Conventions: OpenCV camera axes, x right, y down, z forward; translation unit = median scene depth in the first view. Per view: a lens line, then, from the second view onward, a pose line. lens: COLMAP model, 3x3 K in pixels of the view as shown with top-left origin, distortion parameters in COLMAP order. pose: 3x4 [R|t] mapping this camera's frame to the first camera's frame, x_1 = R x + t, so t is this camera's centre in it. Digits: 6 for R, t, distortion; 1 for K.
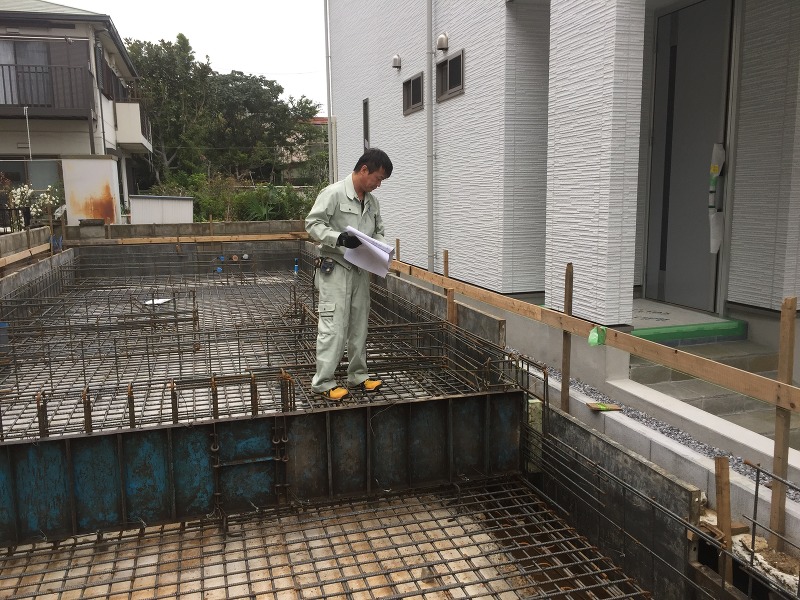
lens RADIAL K [[681.4, 0, 399.5], [0, 681.4, 295.7], [0, 0, 1]] dist [0.093058, -0.115373]
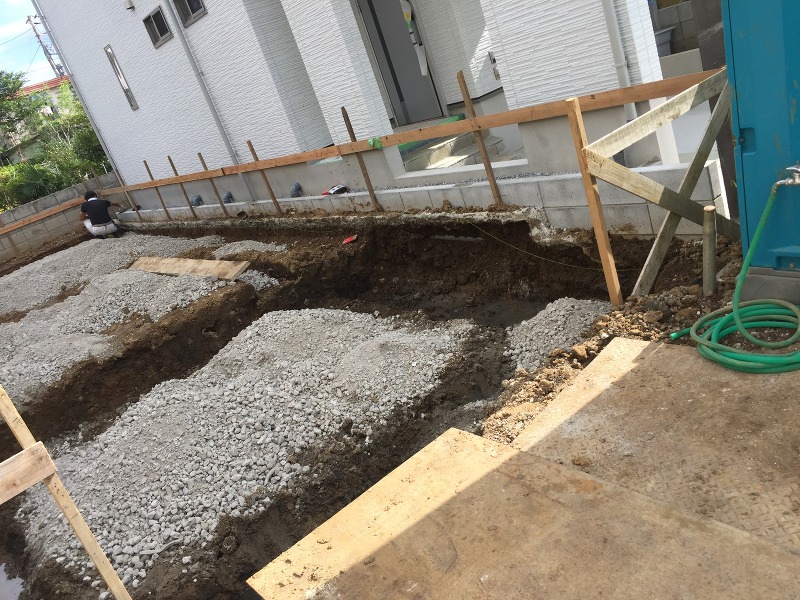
lens RADIAL K [[681.4, 0, 399.5], [0, 681.4, 295.7], [0, 0, 1]] dist [0.093058, -0.115373]
pose [[0.883550, -0.394571, 0.252295, -0.078220], [0.359212, 0.916602, 0.175518, 0.048732], [-0.300509, -0.064452, 0.951599, -0.208582]]
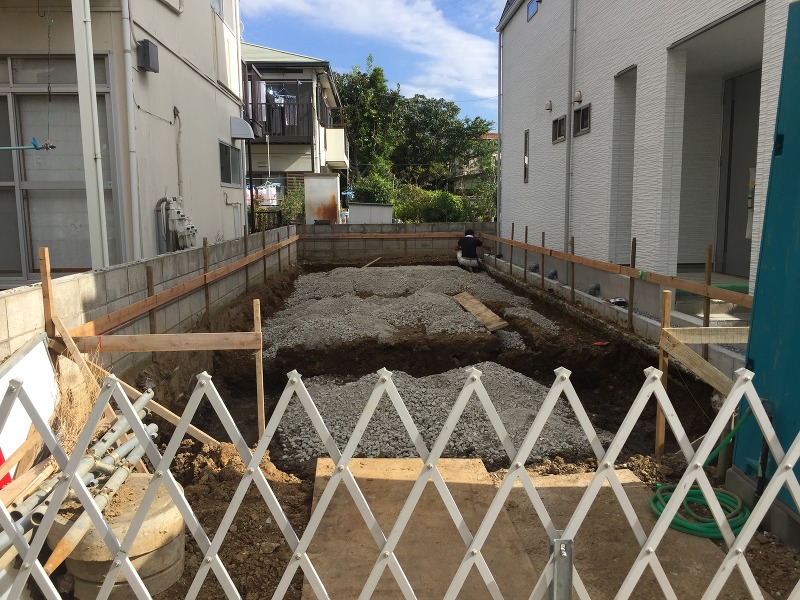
lens RADIAL K [[681.4, 0, 399.5], [0, 681.4, 295.7], [0, 0, 1]] dist [0.093058, -0.115373]
pose [[0.970890, 0.038242, -0.236454, 0.041802], [-0.041815, 0.999074, -0.010114, 0.063428], [0.235849, 0.019707, 0.971590, -0.375271]]
